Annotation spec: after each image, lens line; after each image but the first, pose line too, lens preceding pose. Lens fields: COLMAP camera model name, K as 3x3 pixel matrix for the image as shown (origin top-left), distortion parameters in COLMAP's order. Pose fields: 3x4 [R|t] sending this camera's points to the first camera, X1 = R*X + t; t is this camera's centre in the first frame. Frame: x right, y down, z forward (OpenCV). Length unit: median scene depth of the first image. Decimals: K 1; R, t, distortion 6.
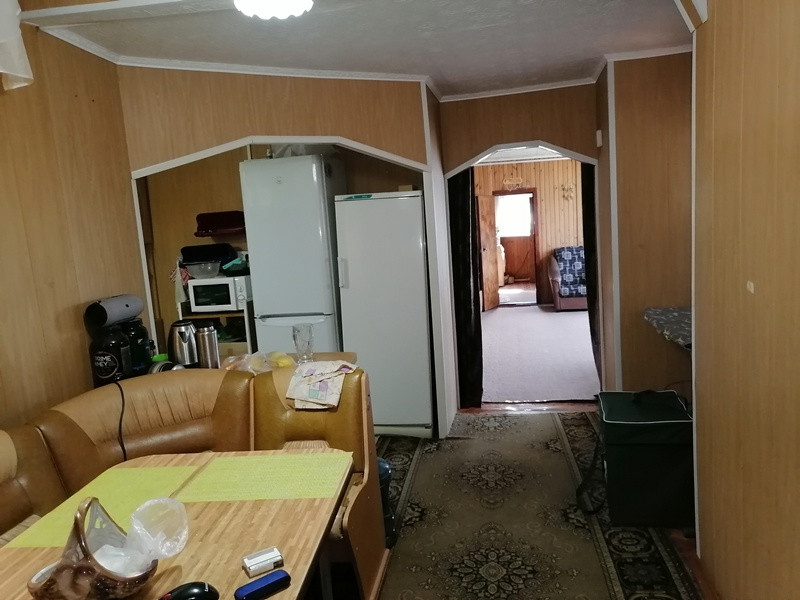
lens RADIAL K [[605.5, 0, 400.0], [0, 605.5, 300.0], [0, 0, 1]] dist [0.036379, -0.000107]
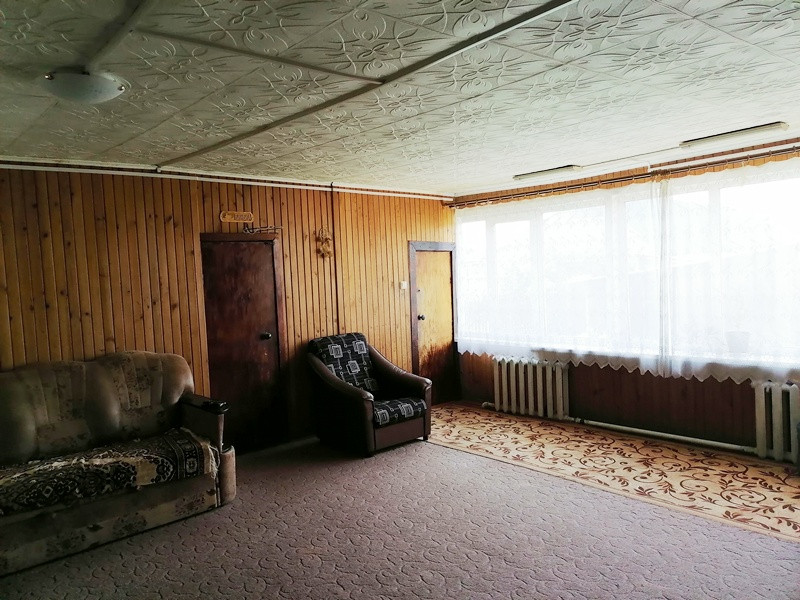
lens RADIAL K [[605.5, 0, 400.0], [0, 605.5, 300.0], [0, 0, 1]] dist [0.036379, -0.000107]
pose [[0.611572, -0.002923, 0.791183, -0.145843], [0.109987, 0.990598, -0.081358, -0.067342], [-0.783507, 0.136776, 0.606143, 0.588943]]
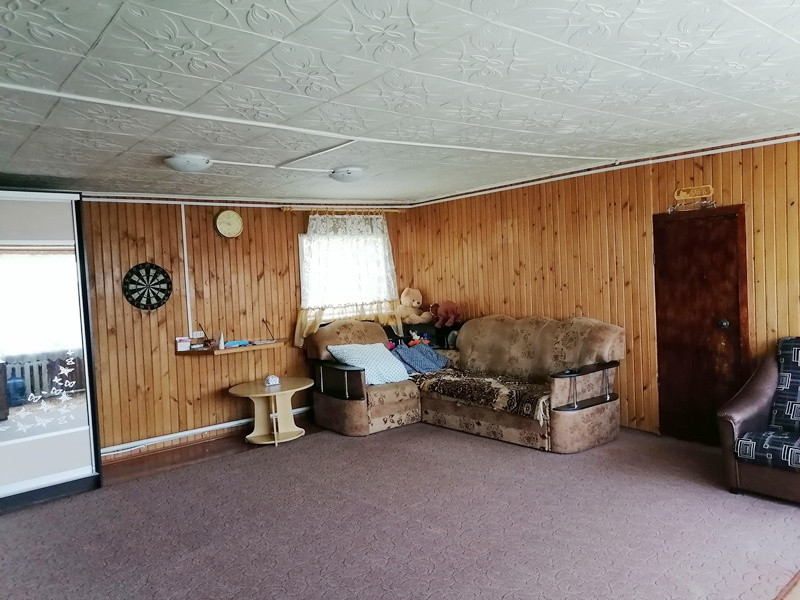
lens RADIAL K [[605.5, 0, 400.0], [0, 605.5, 300.0], [0, 0, 1]] dist [0.036379, -0.000107]
pose [[0.785159, 0.058377, -0.616537, 0.313911], [-0.081568, 0.996622, -0.009511, -0.086003], [0.613899, 0.057758, 0.787269, 0.474424]]
